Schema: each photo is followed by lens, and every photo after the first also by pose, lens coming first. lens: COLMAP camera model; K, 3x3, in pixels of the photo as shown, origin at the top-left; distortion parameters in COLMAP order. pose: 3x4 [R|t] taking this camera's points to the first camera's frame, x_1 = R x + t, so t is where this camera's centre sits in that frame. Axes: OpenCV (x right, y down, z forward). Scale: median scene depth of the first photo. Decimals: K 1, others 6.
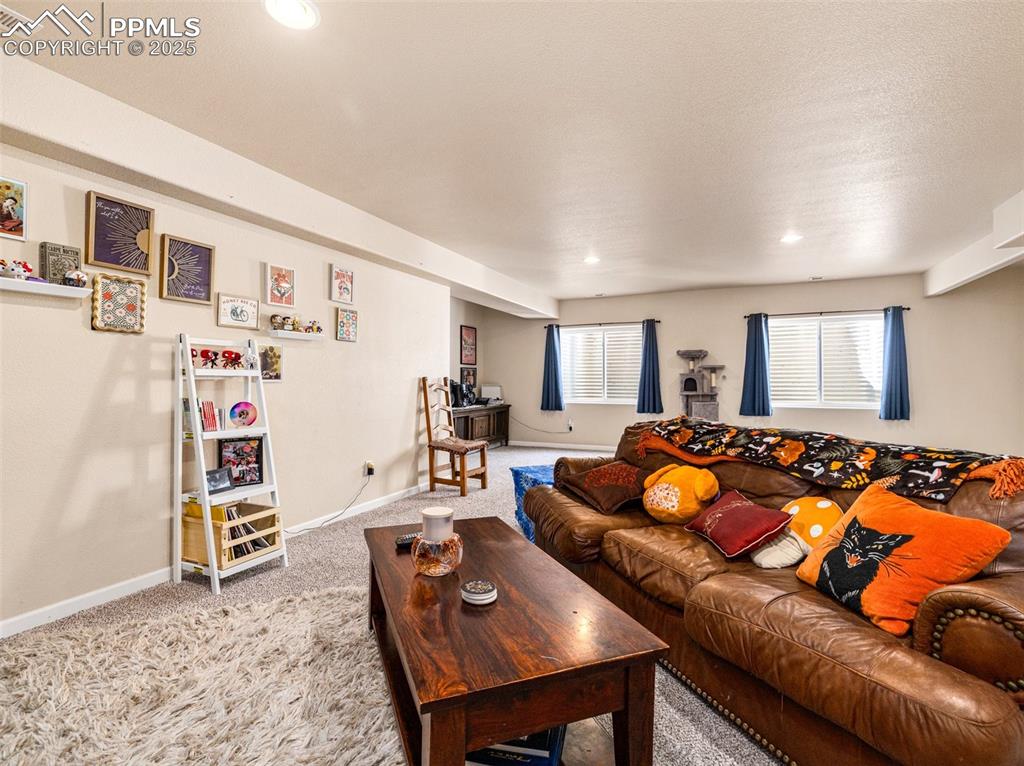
lens RADIAL K [[492.3, 0, 509.5], [0, 492.3, 374.6], [0, 0, 1]] dist [-0.000736, 0.000600]
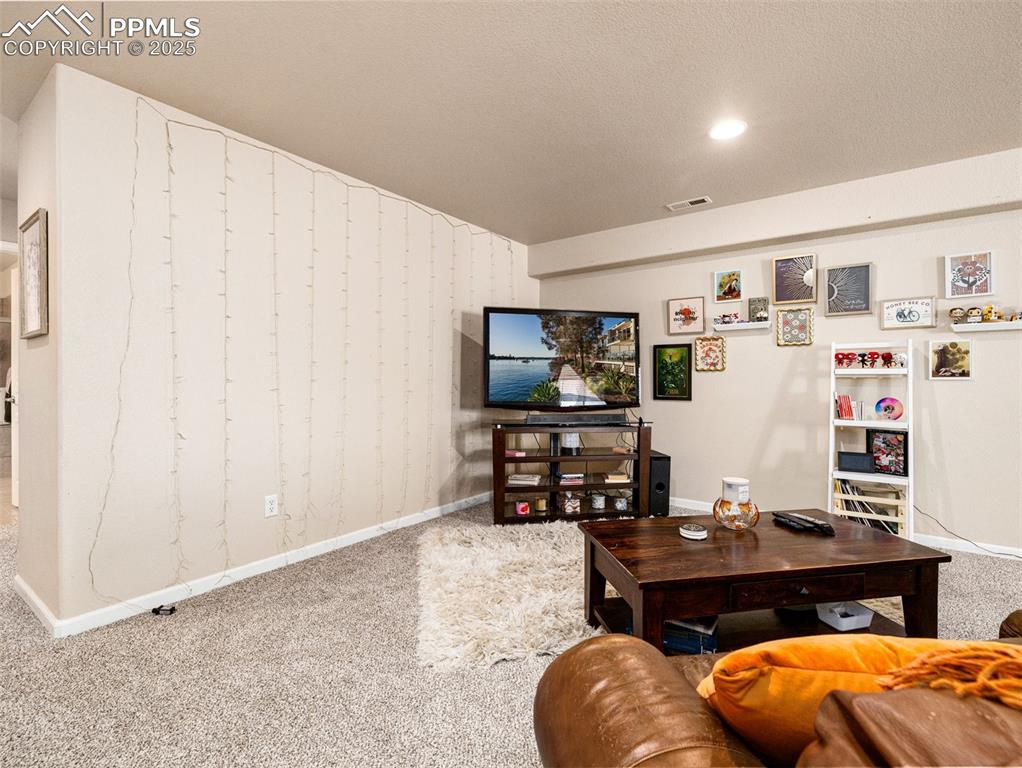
lens RADIAL K [[491.4, 0, 509.1], [0, 491.4, 384.4], [0, 0, 1]] dist [-0.000736, 0.000600]
pose [[-0.204263, 0.002056, -0.978914, 0.718824], [0.008810, 0.999961, 0.000262, 0.019162], [0.978876, -0.008571, -0.204273, 0.407988]]
